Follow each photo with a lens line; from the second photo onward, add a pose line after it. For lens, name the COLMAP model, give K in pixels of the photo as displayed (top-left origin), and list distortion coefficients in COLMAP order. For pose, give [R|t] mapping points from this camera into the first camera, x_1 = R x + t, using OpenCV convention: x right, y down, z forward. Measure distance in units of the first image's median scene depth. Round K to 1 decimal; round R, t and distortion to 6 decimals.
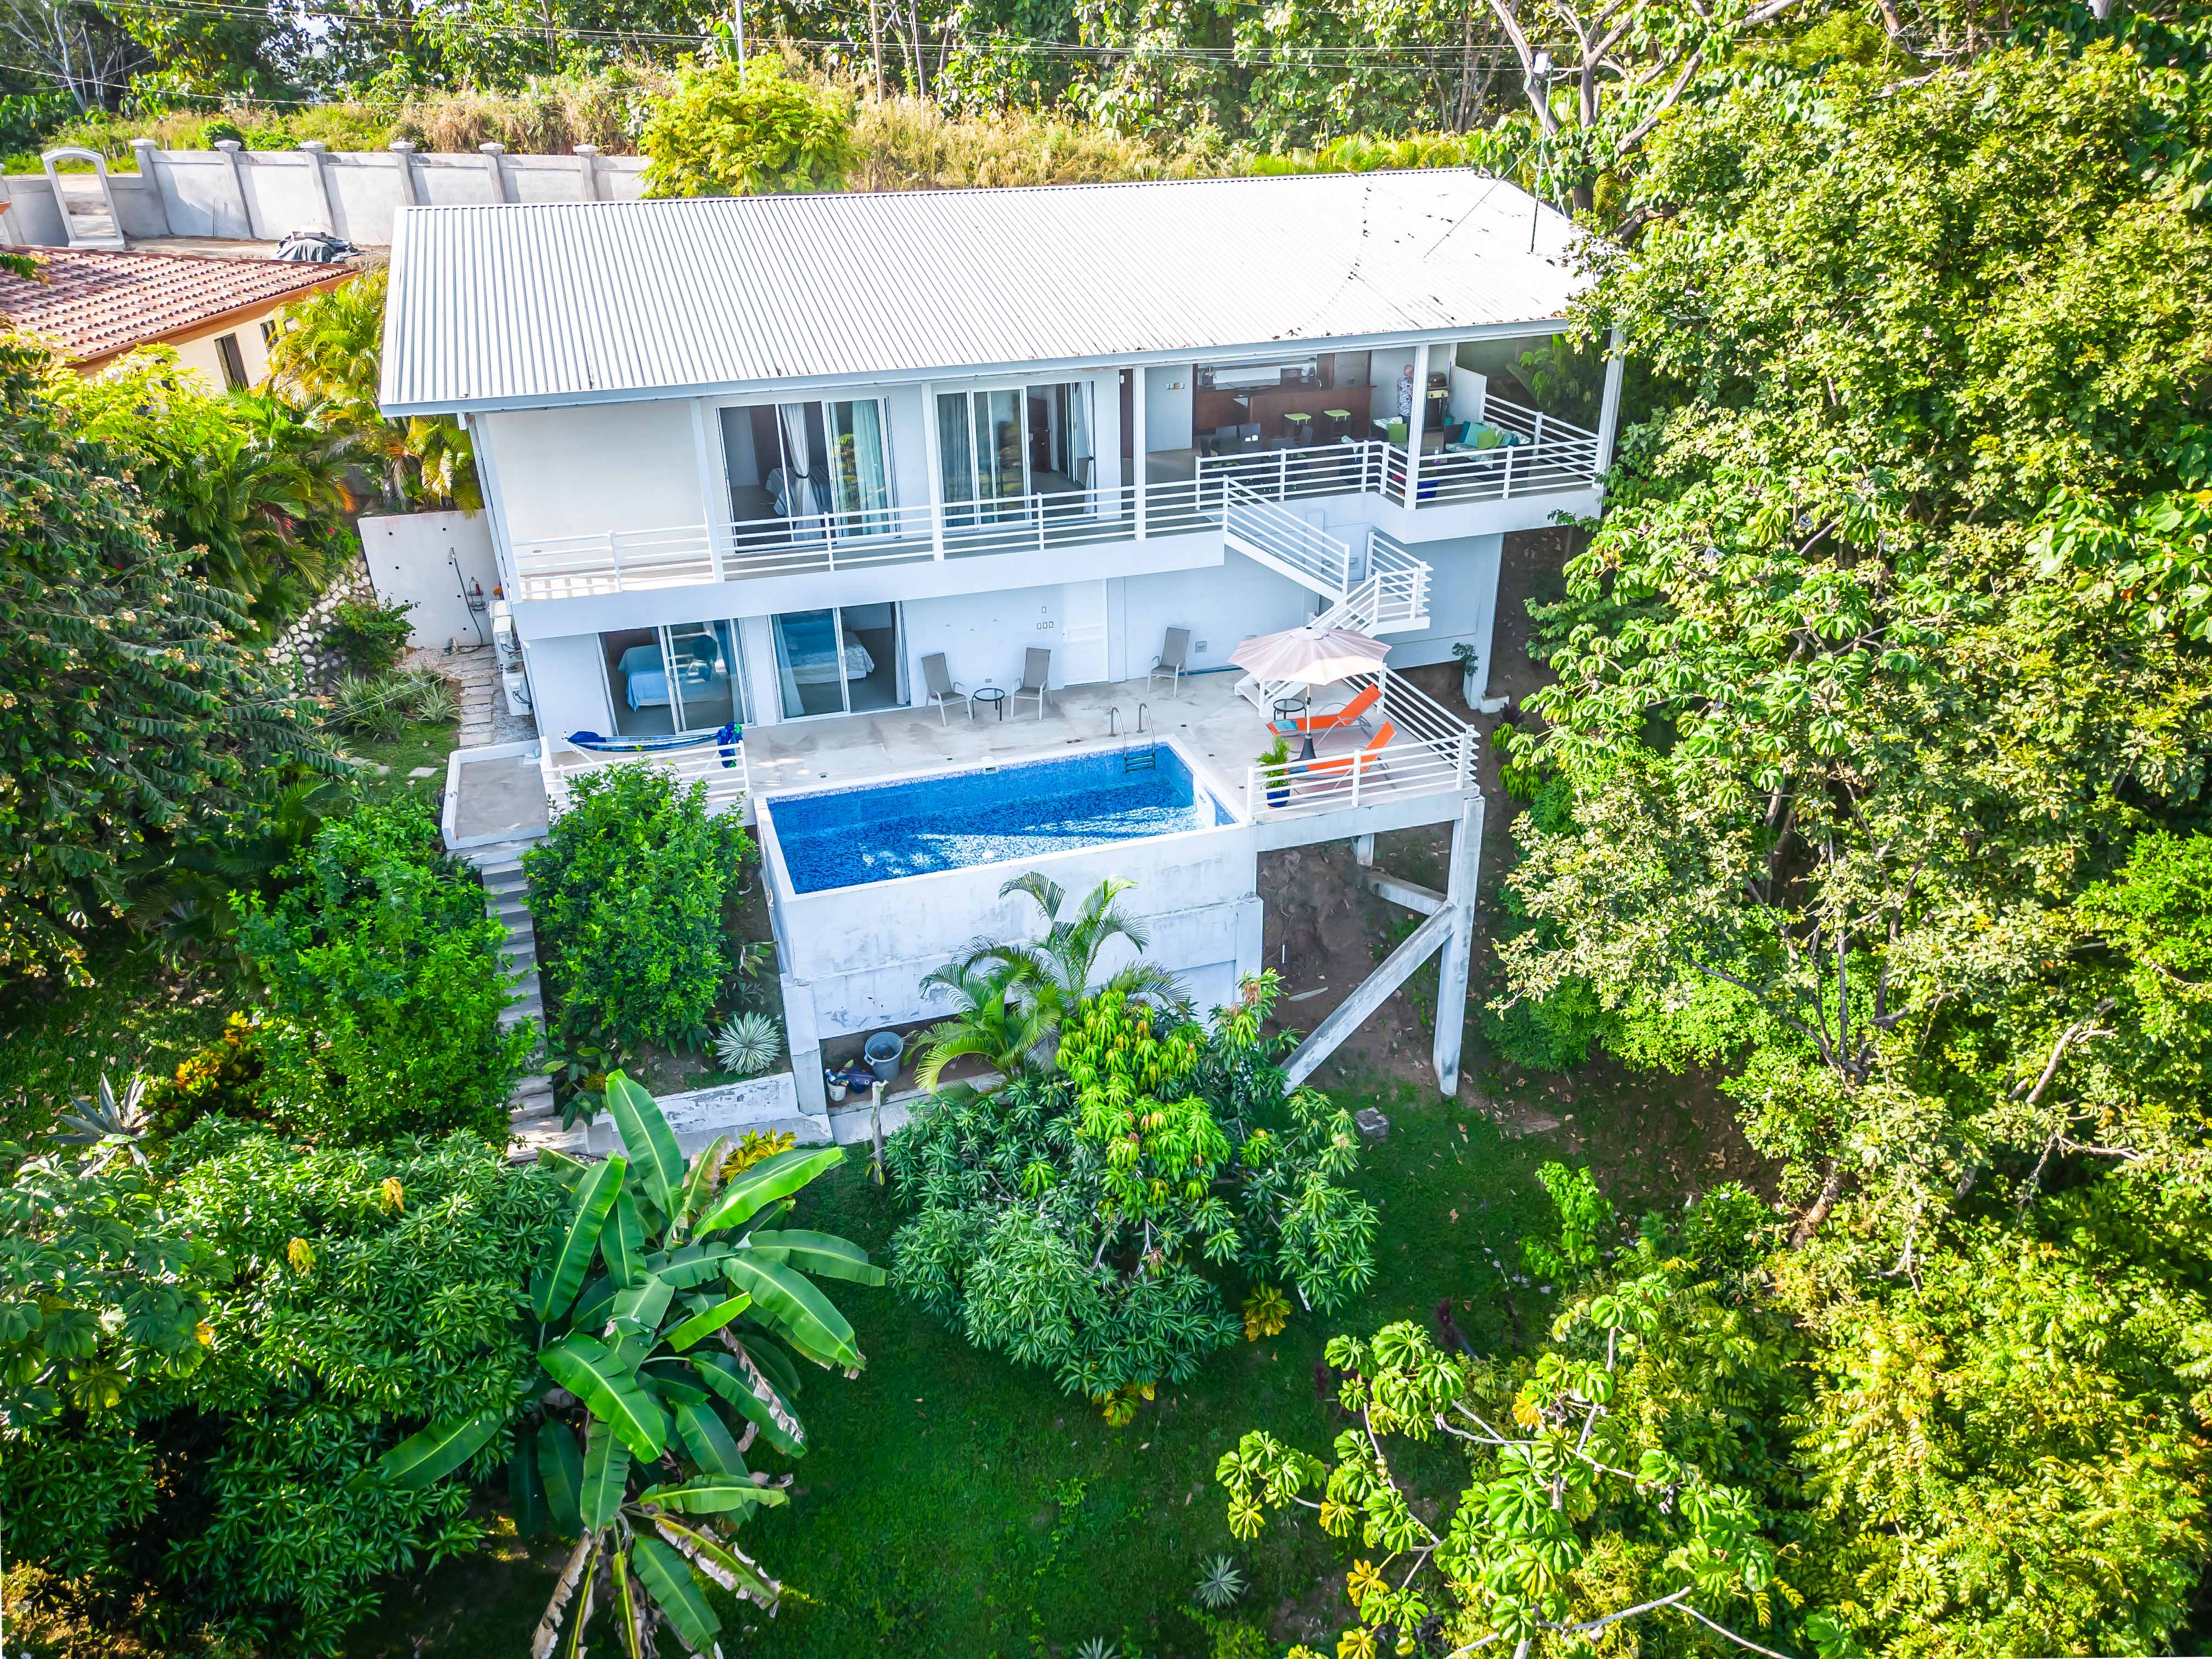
lens RADIAL K [[1581.5, 0, 1101.0], [0, 1581.5, 895.2], [0, 0, 1]] dist [0.090053, -0.105048]
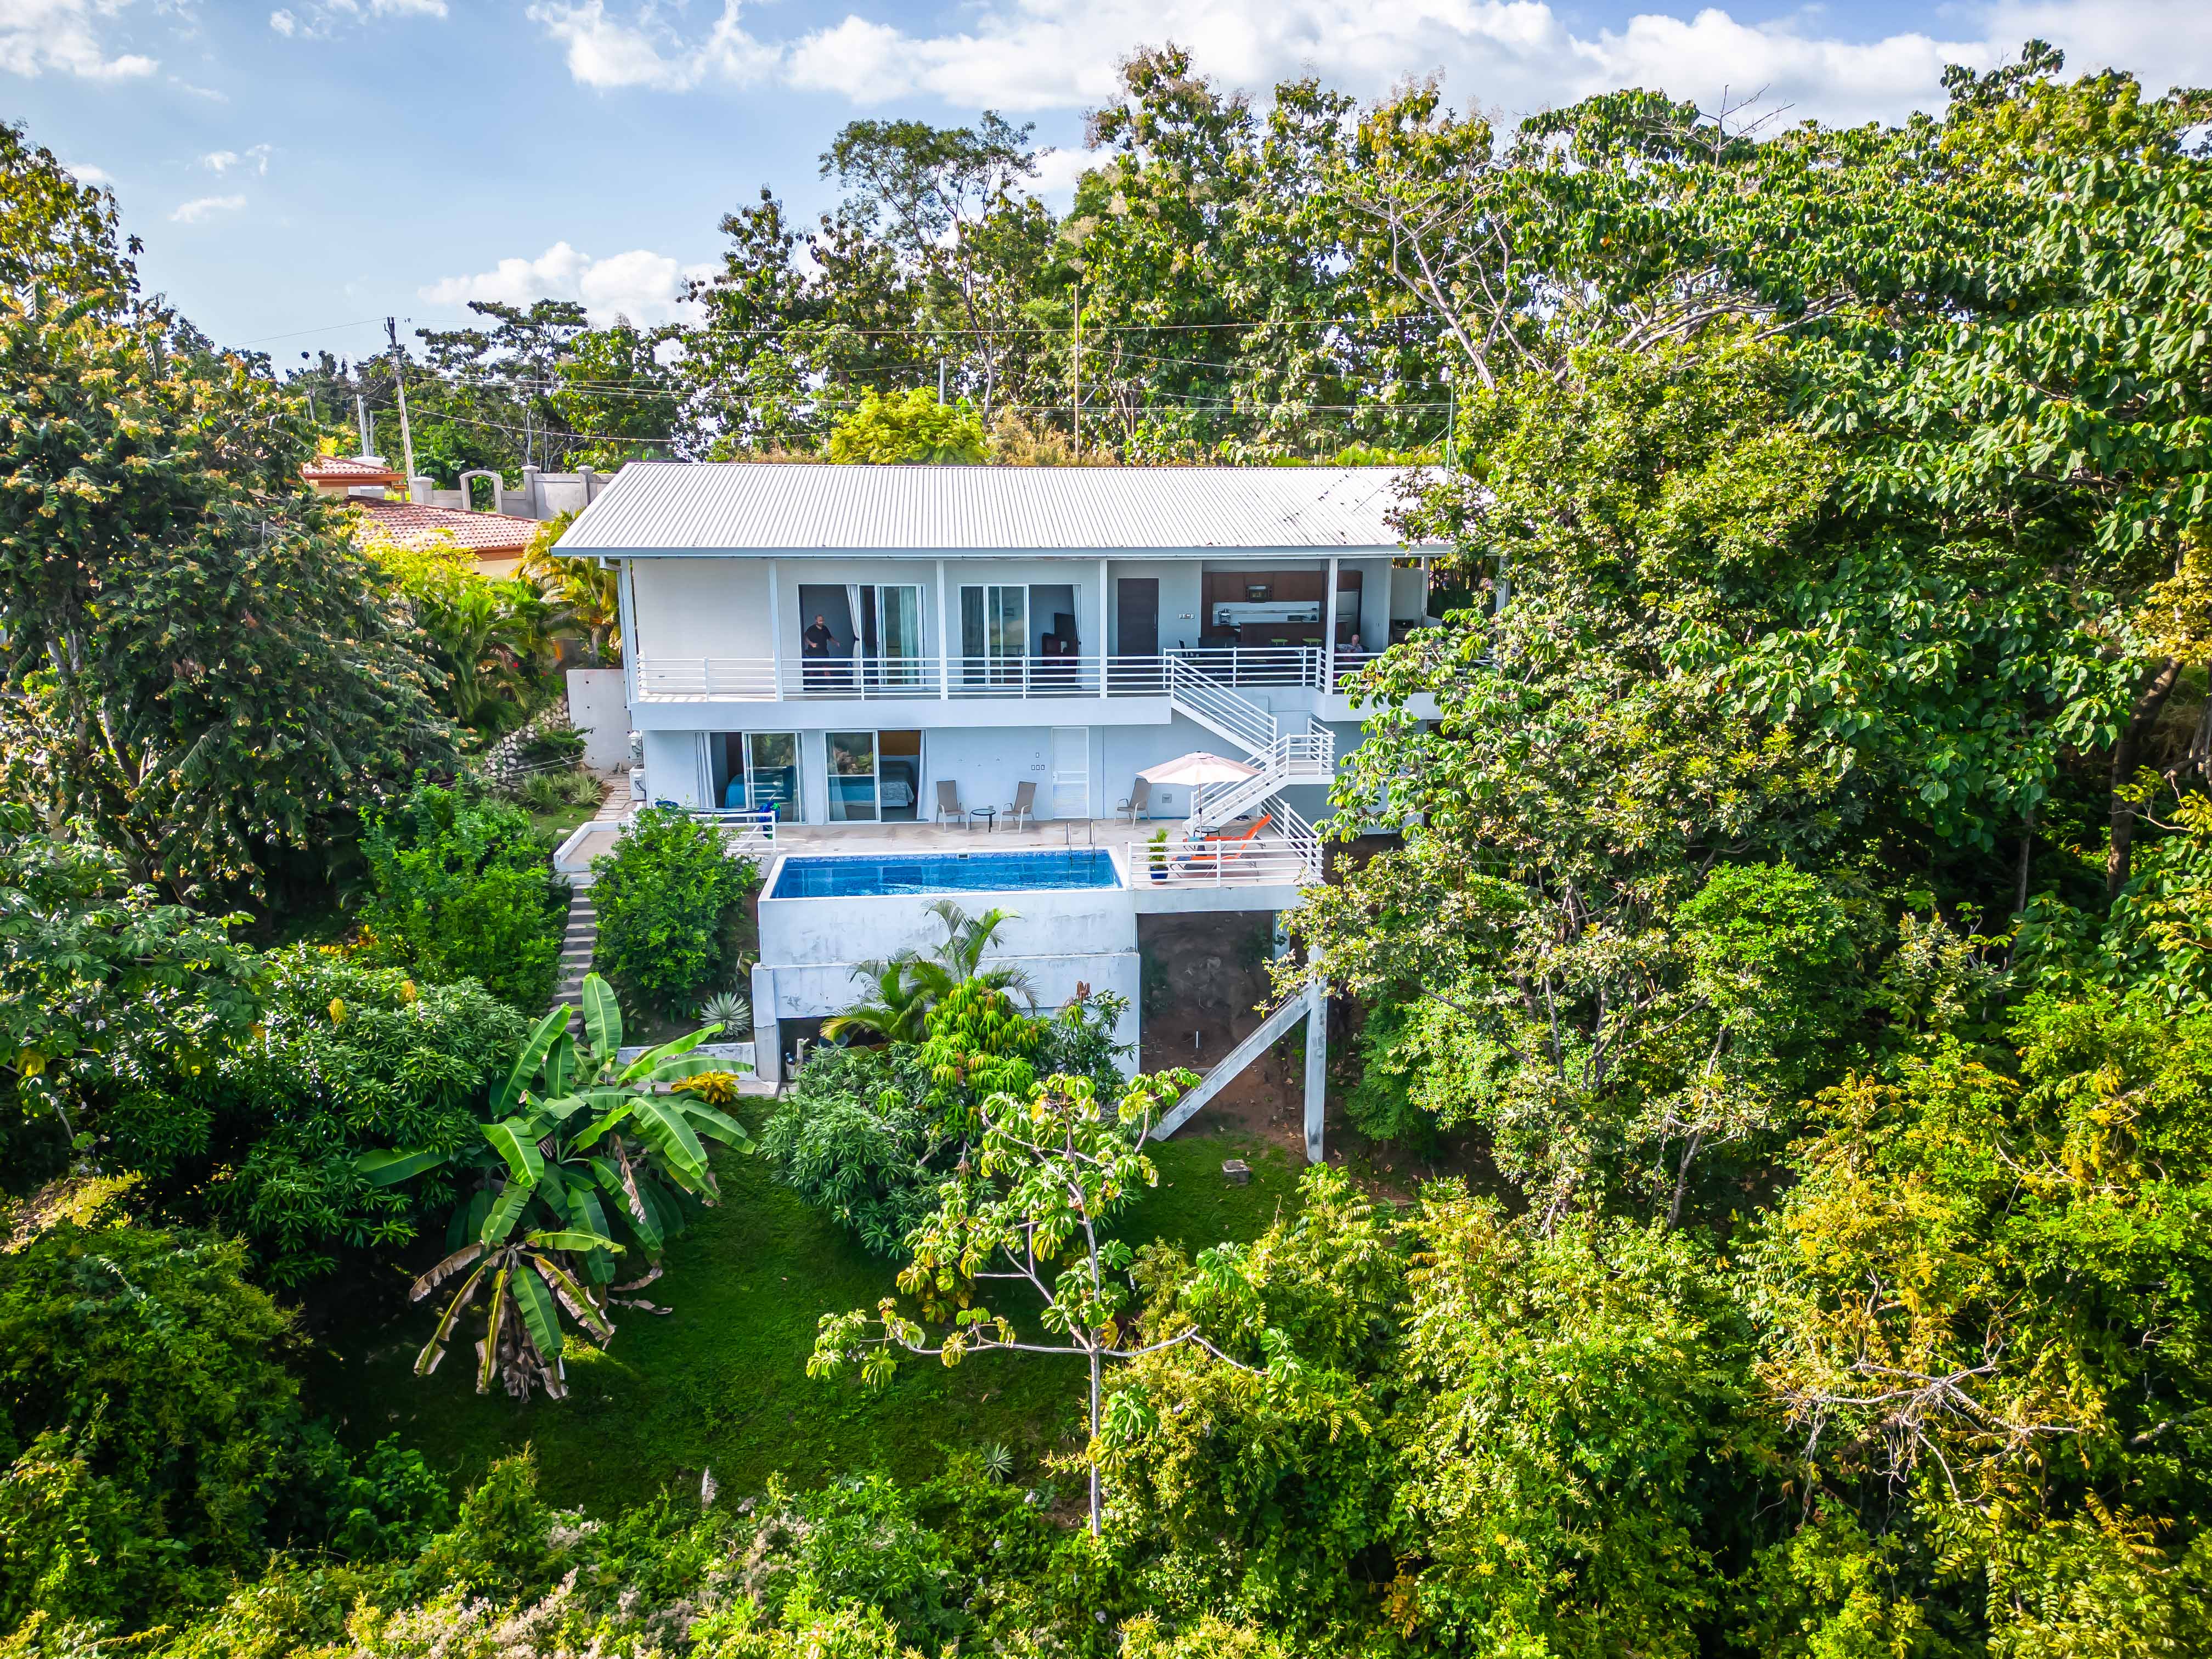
lens RADIAL K [[1581.5, 0, 1101.0], [0, 1581.5, 895.2], [0, 0, 1]] dist [0.090053, -0.105048]
pose [[0.977599, 0.072246, -0.197690, 0.300047], [-0.117298, 0.966874, -0.226706, 0.232606], [0.174762, 0.244816, 0.953689, -0.200114]]
